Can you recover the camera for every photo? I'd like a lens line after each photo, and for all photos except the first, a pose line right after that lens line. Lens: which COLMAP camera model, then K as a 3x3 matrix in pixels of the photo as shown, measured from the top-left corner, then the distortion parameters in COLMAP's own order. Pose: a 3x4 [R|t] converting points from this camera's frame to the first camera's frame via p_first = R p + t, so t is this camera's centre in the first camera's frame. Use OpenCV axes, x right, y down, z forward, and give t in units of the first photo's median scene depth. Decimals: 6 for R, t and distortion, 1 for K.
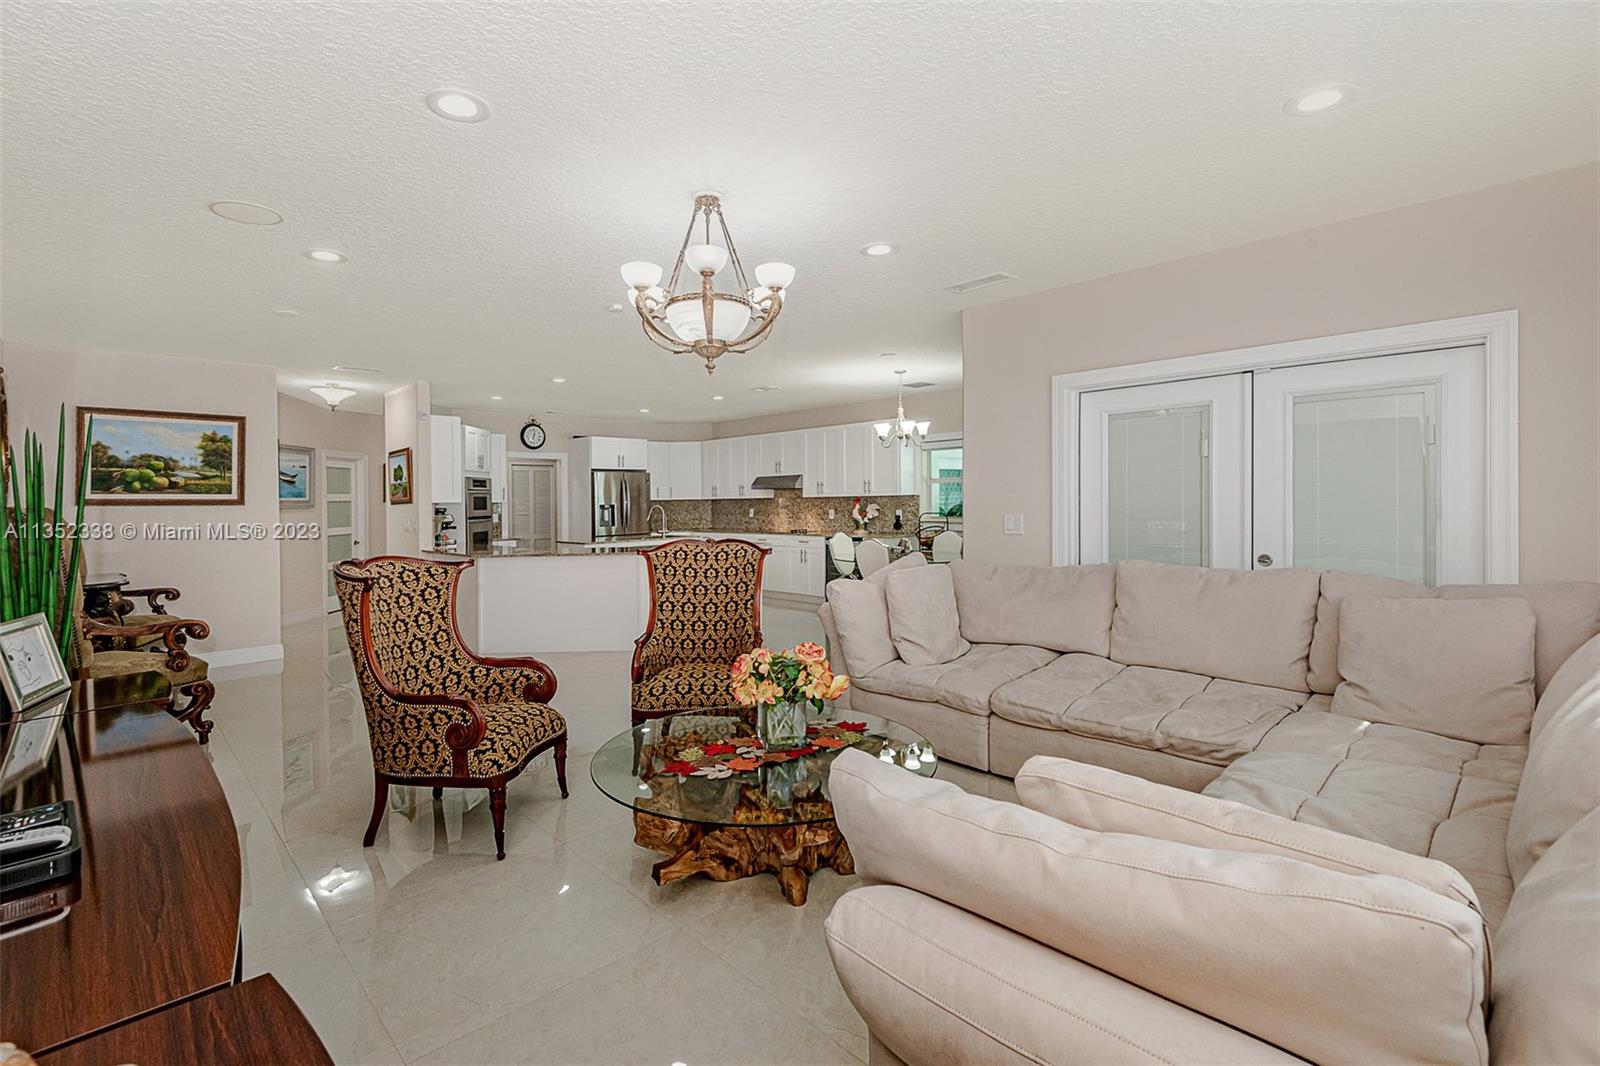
lens RADIAL K [[724.7, 0, 789.6], [0, 724.7, 505.6], [0, 0, 1]] dist [0.010340, -0.000780]
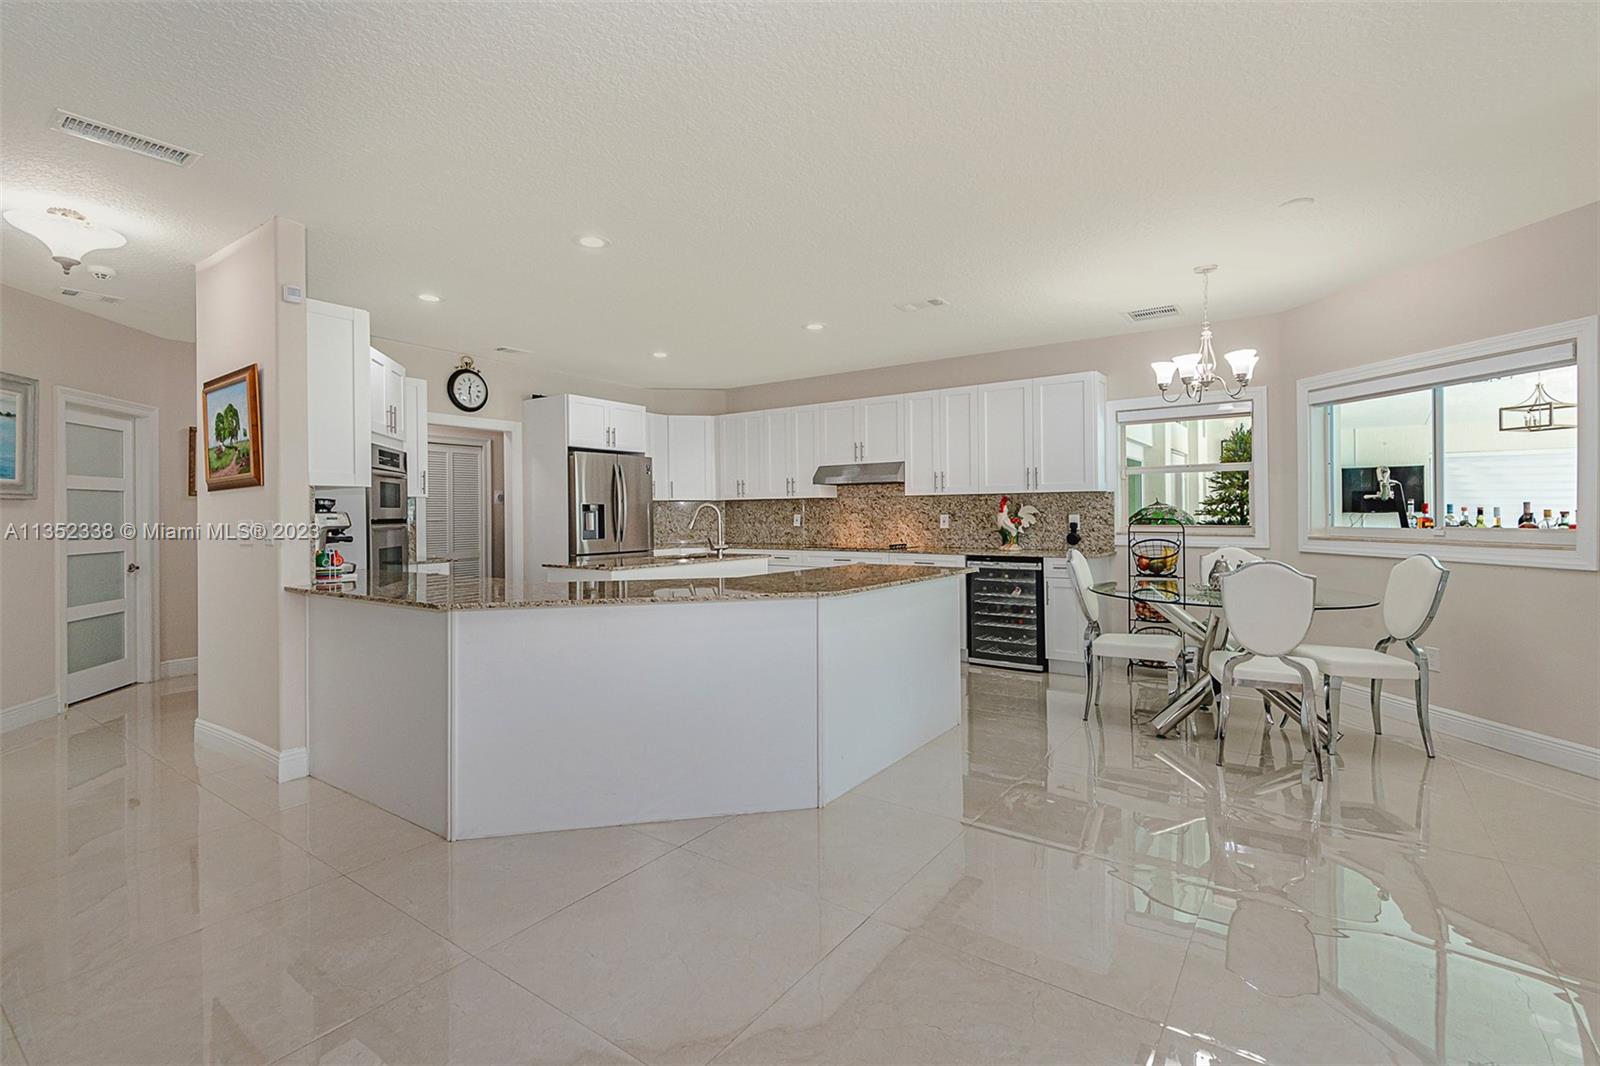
lens RADIAL K [[730.9, 0, 793.4], [0, 730.9, 522.5], [0, 0, 1]] dist [-0.004073, -0.001552]
pose [[0.982856, 0.005845, 0.184283, -0.215895], [-0.005942, 0.999982, -0.000025, 0.014365], [-0.184280, -0.001071, 0.982873, 0.382253]]
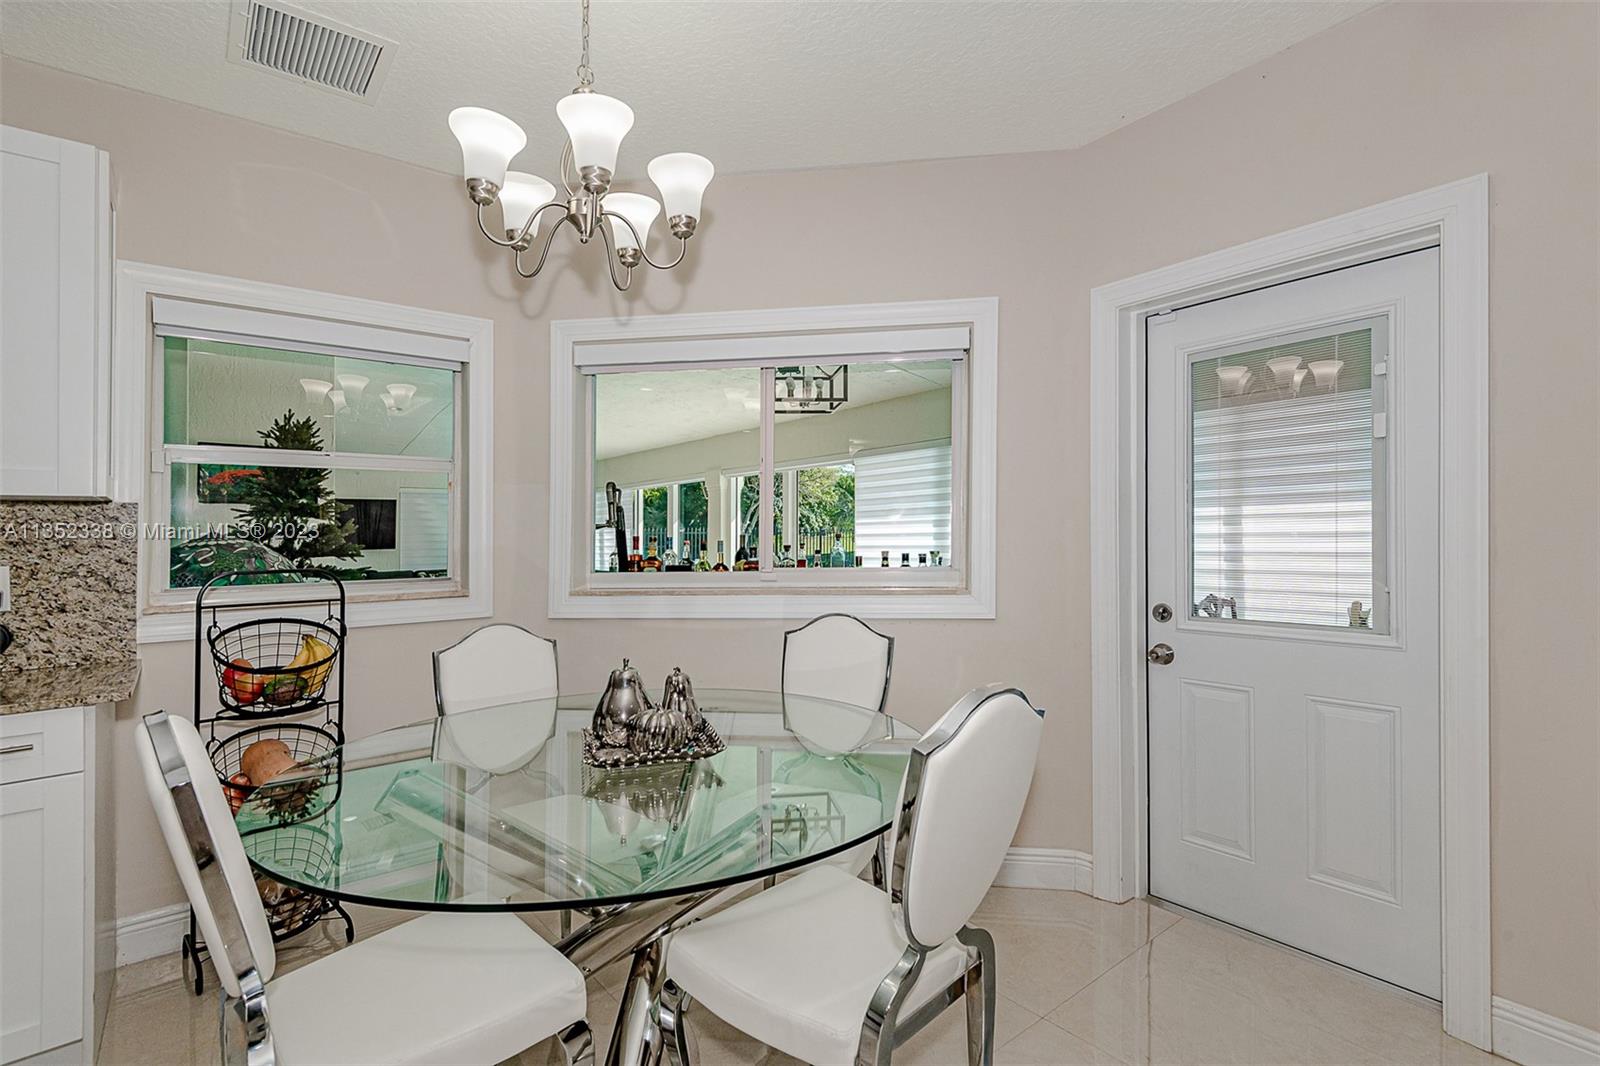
lens RADIAL K [[730.9, 0, 793.4], [0, 730.9, 522.5], [0, 0, 1]] dist [-0.004073, -0.001552]
pose [[0.061321, 0.035162, 0.997499, -0.051700], [0.025462, 0.998999, -0.036780, 0.006830], [-0.997793, 0.027653, 0.060365, 0.721285]]
